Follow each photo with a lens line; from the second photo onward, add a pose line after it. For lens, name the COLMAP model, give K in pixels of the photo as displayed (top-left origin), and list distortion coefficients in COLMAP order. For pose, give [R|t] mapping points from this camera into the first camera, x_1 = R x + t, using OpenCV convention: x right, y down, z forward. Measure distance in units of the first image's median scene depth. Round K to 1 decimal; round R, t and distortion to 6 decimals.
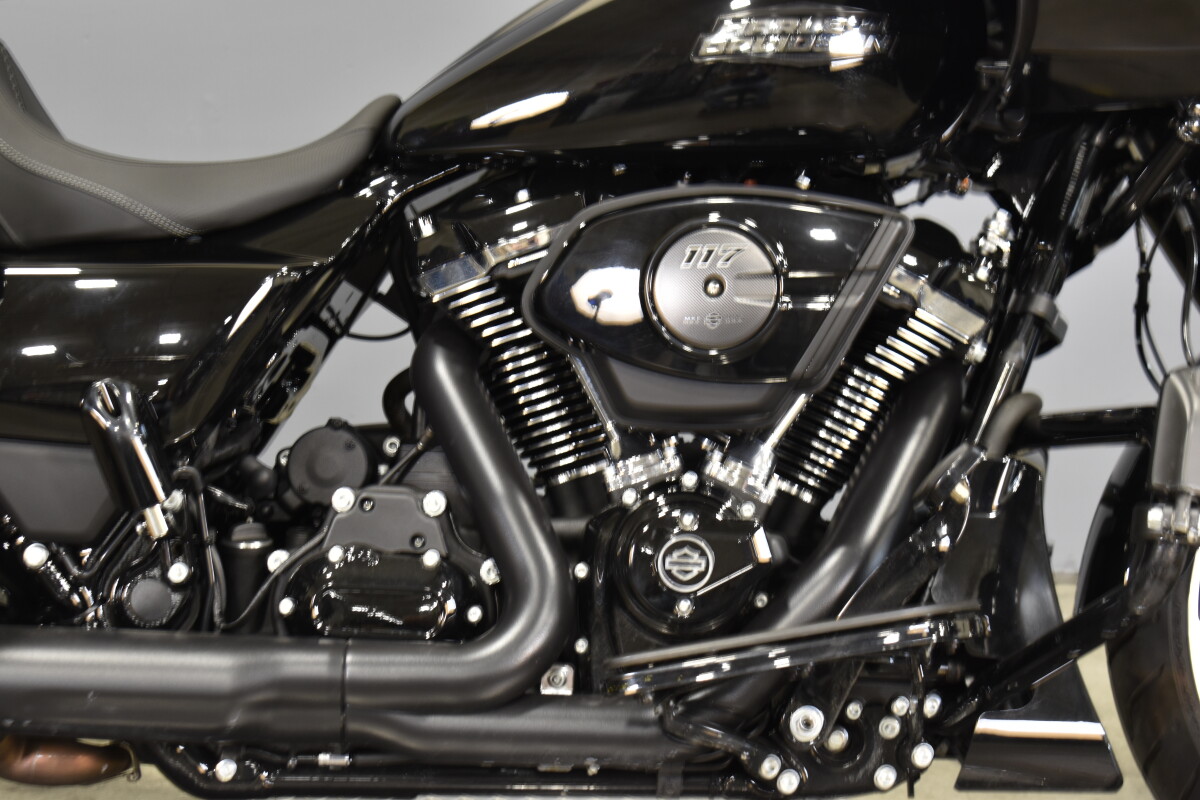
lens RADIAL K [[2714.0, 0, 600.0], [0, 2714.0, 400.0], [0, 0, 1]] dist [0.082545, 0.065586]
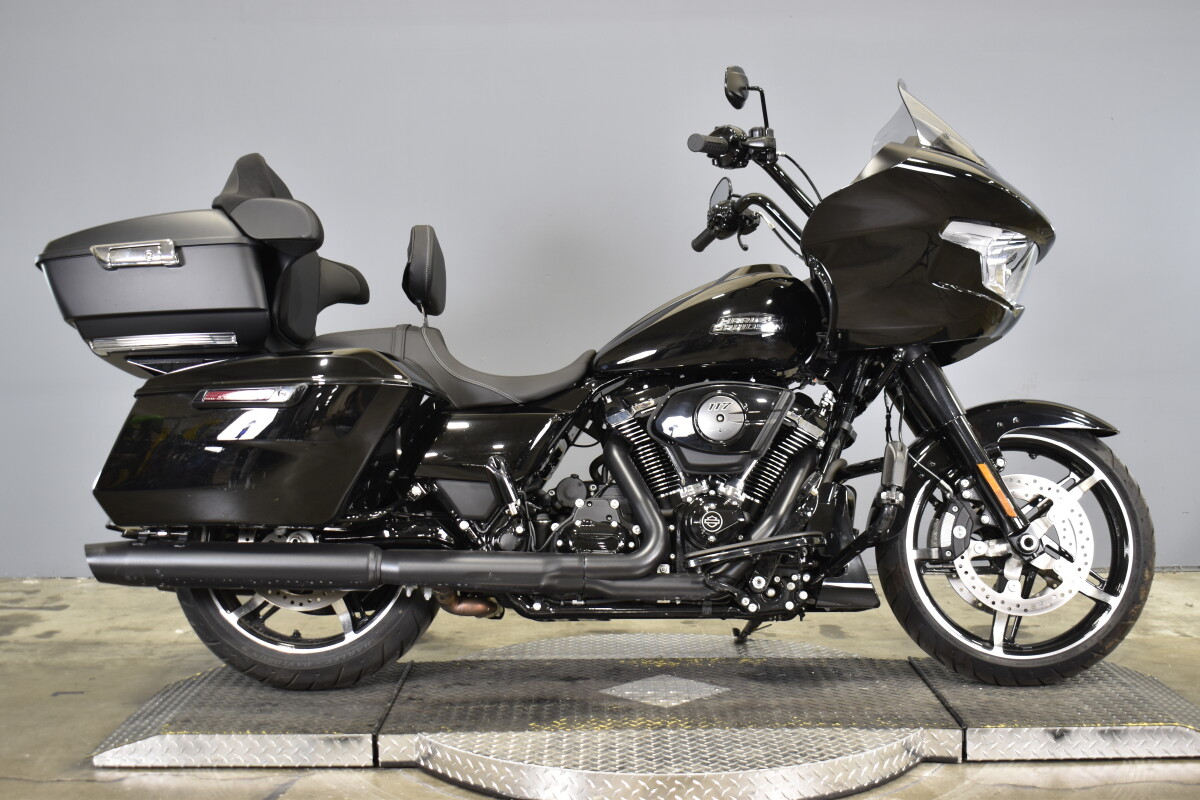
lens RADIAL K [[1633.4, 0, 600.0], [0, 1633.4, 400.0], [0, 0, 1]] dist [-0.021079, -0.007339]
pose [[0.999671, -0.018169, -0.018099, -0.044354], [0.016419, 0.995572, -0.092557, 0.083102], [0.019701, 0.092229, 0.995543, -0.569483]]
